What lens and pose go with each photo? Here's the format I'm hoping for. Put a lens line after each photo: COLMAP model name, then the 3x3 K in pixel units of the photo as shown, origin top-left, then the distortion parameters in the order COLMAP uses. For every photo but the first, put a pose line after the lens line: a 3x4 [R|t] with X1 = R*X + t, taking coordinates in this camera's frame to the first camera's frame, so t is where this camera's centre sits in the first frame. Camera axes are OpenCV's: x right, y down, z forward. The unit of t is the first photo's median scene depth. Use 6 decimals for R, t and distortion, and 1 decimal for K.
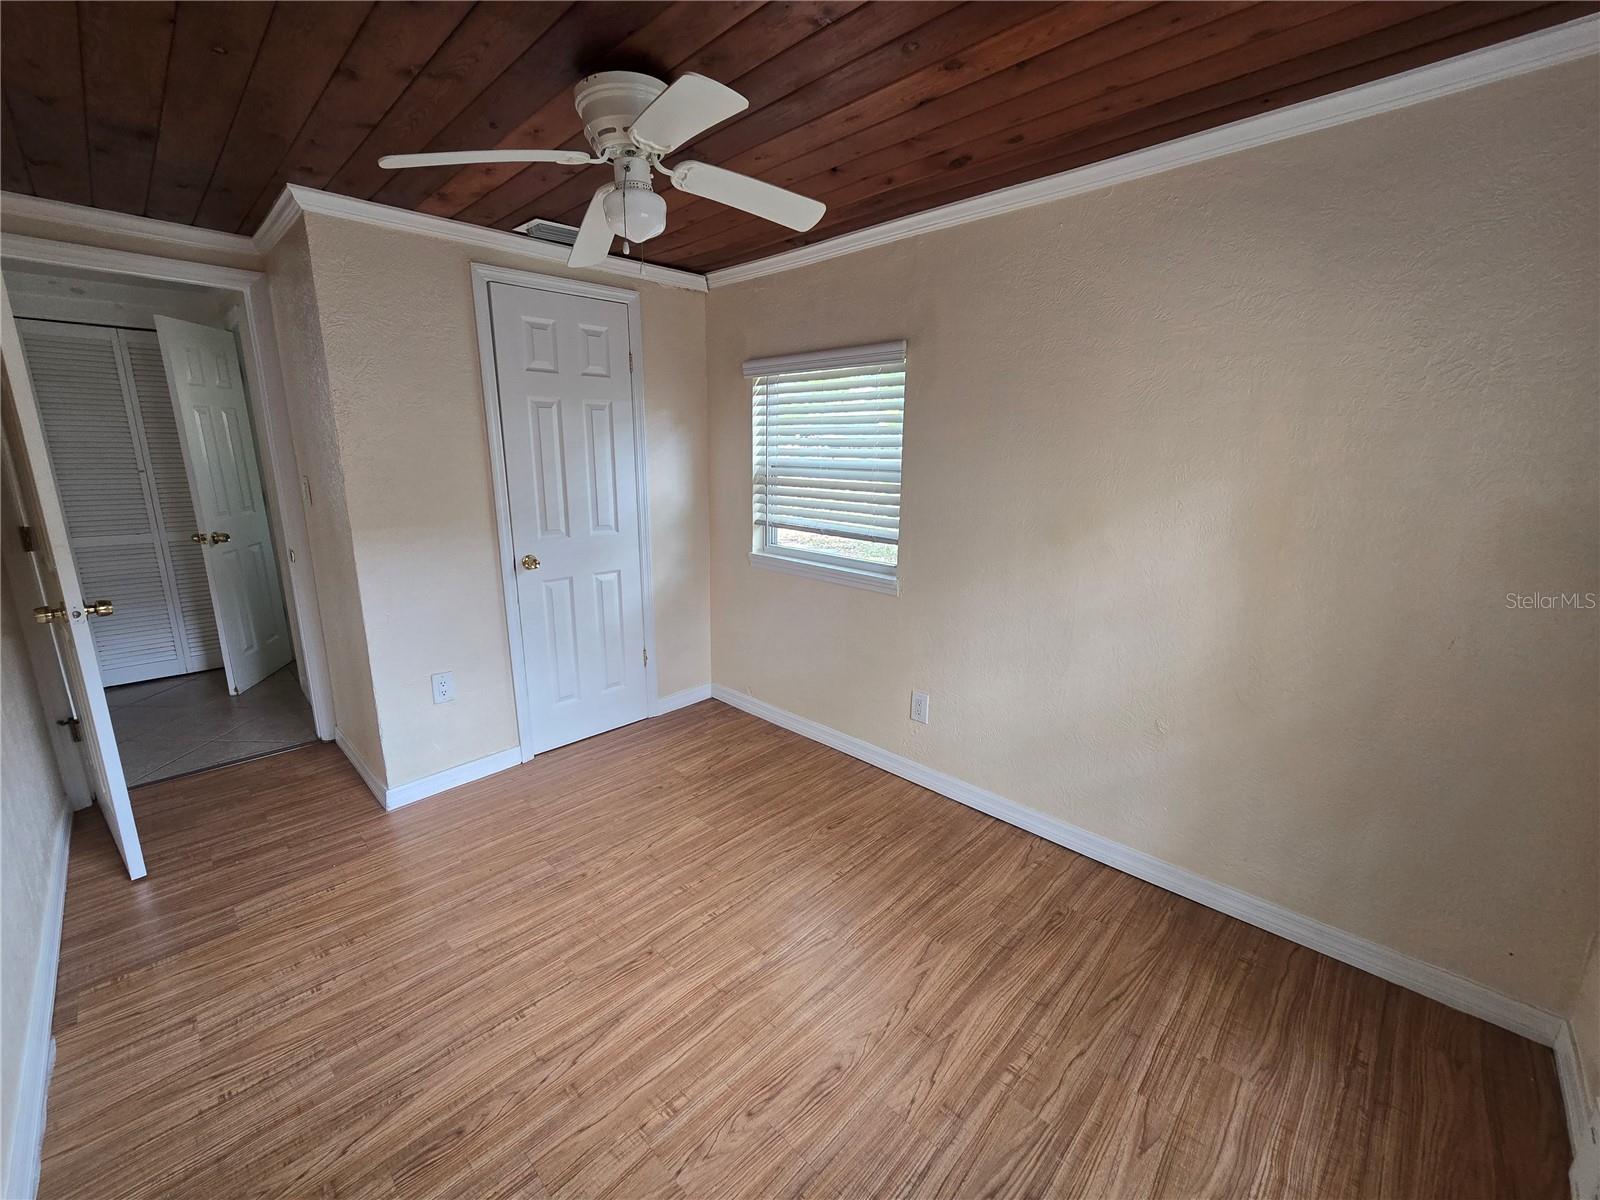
lens RADIAL K [[657.8, 0, 794.9], [0, 657.8, 594.7], [0, 0, 1]] dist [-0.002556, -0.000196]
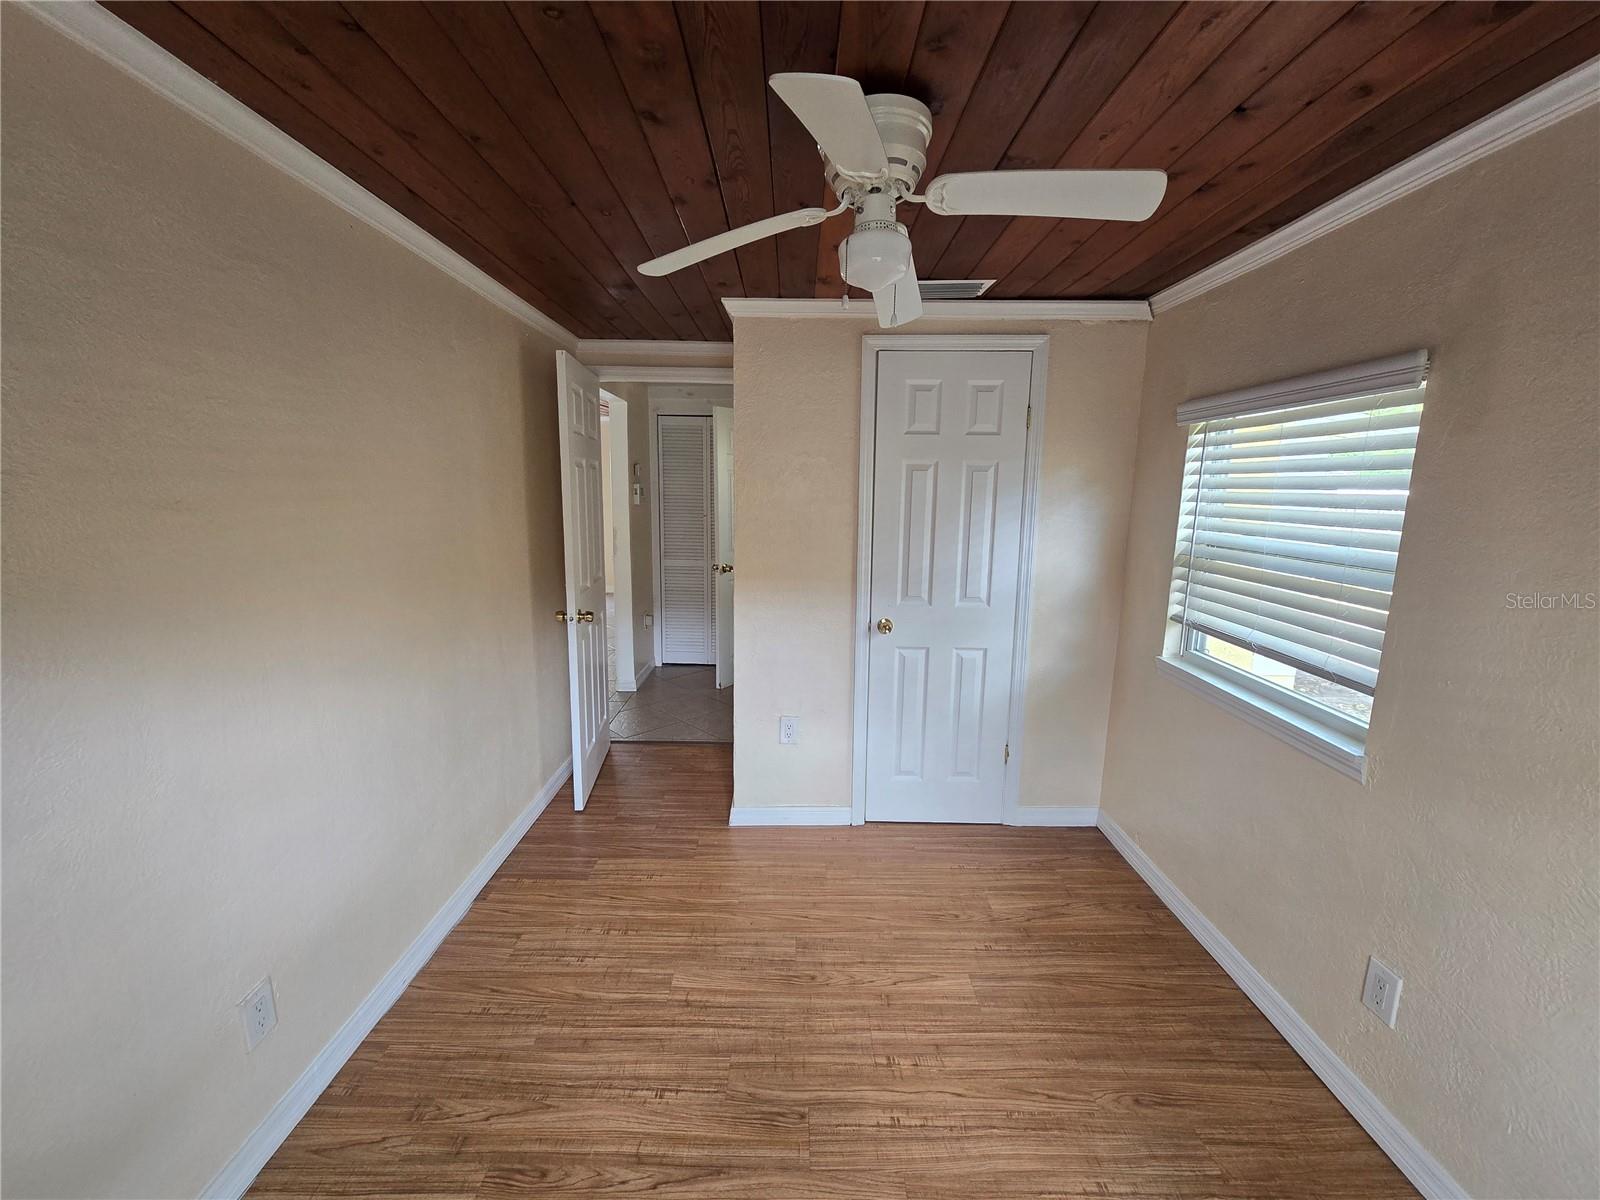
lens RADIAL K [[657.8, 0, 791.0], [0, 657.8, 594.3], [0, 0, 1]] dist [-0.002556, -0.000196]
pose [[0.694985, 0.119789, -0.708976, 0.212372], [-0.168355, 0.985725, 0.001516, -0.084449], [0.699037, 0.118306, 0.705231, 0.235991]]
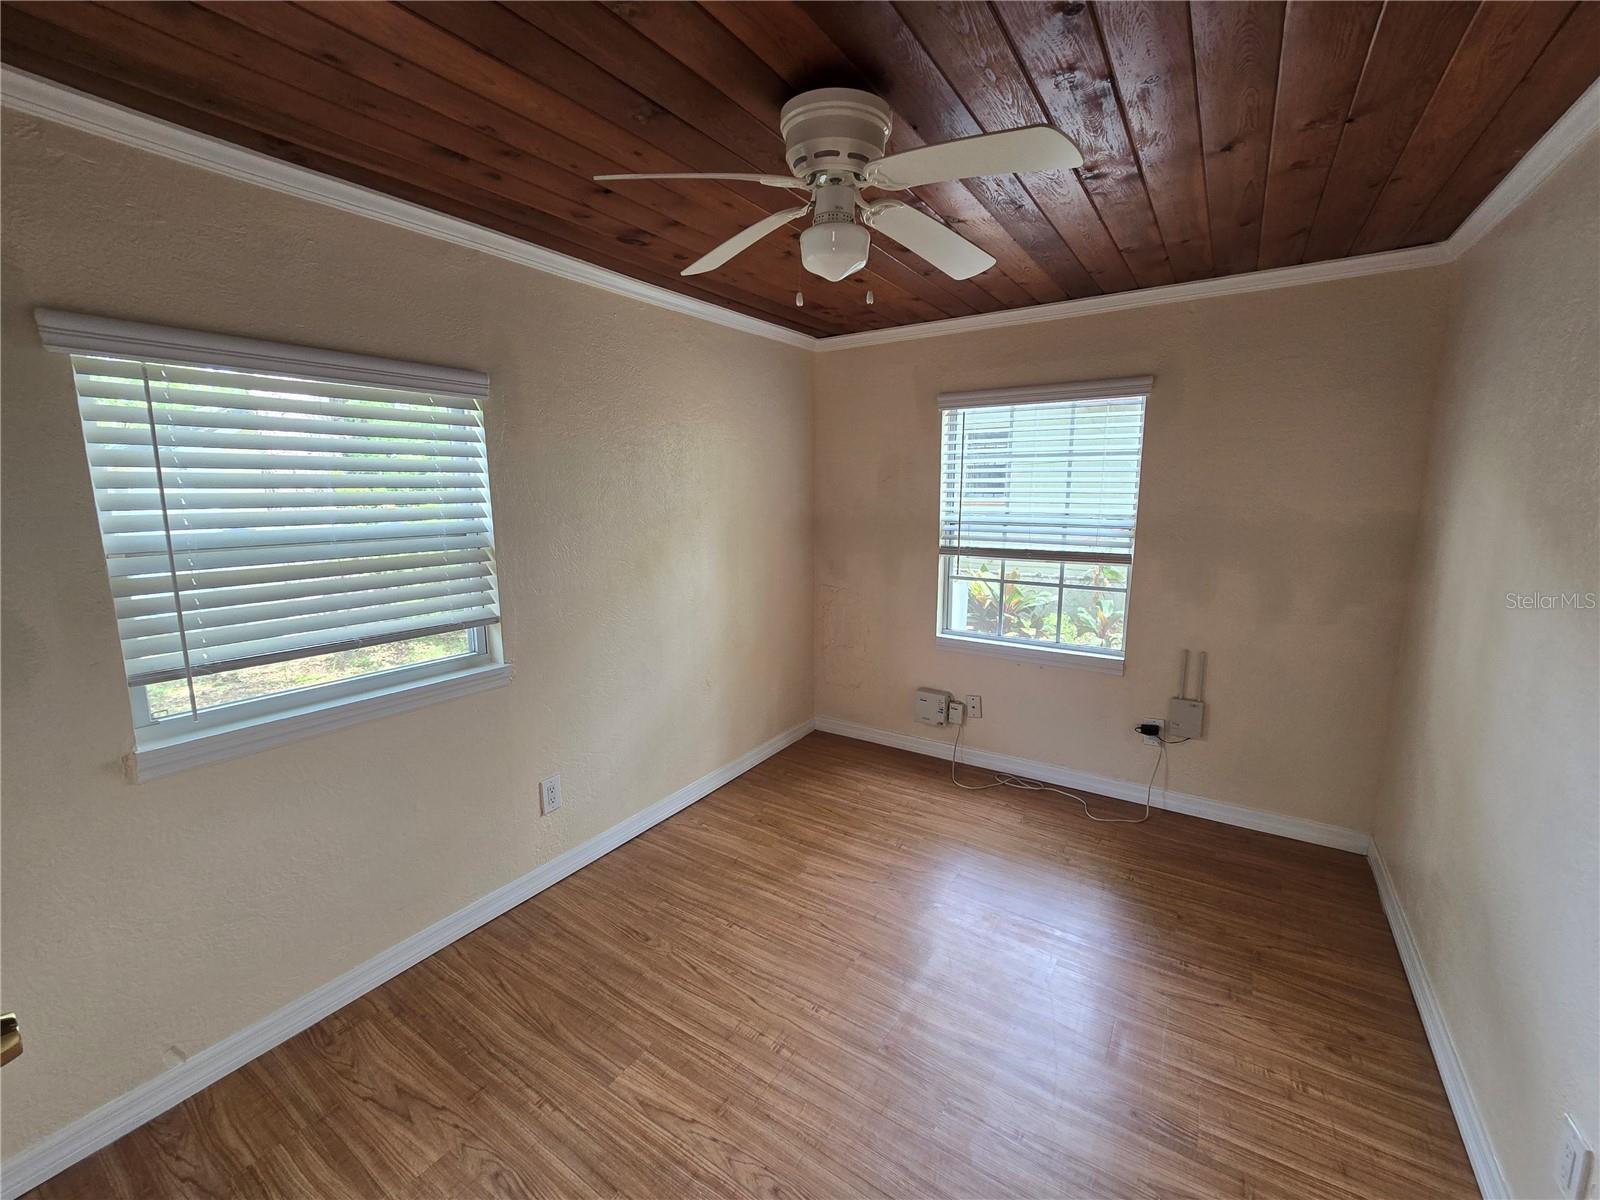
lens RADIAL K [[657.8, 0, 790.4], [0, 657.8, 593.2], [0, 0, 1]] dist [-0.002556, -0.000196]
pose [[-0.186039, -0.162248, 0.969054, -0.731511], [0.220445, 0.954235, 0.202087, -0.207189], [-0.957493, 0.251219, -0.141758, 0.816853]]
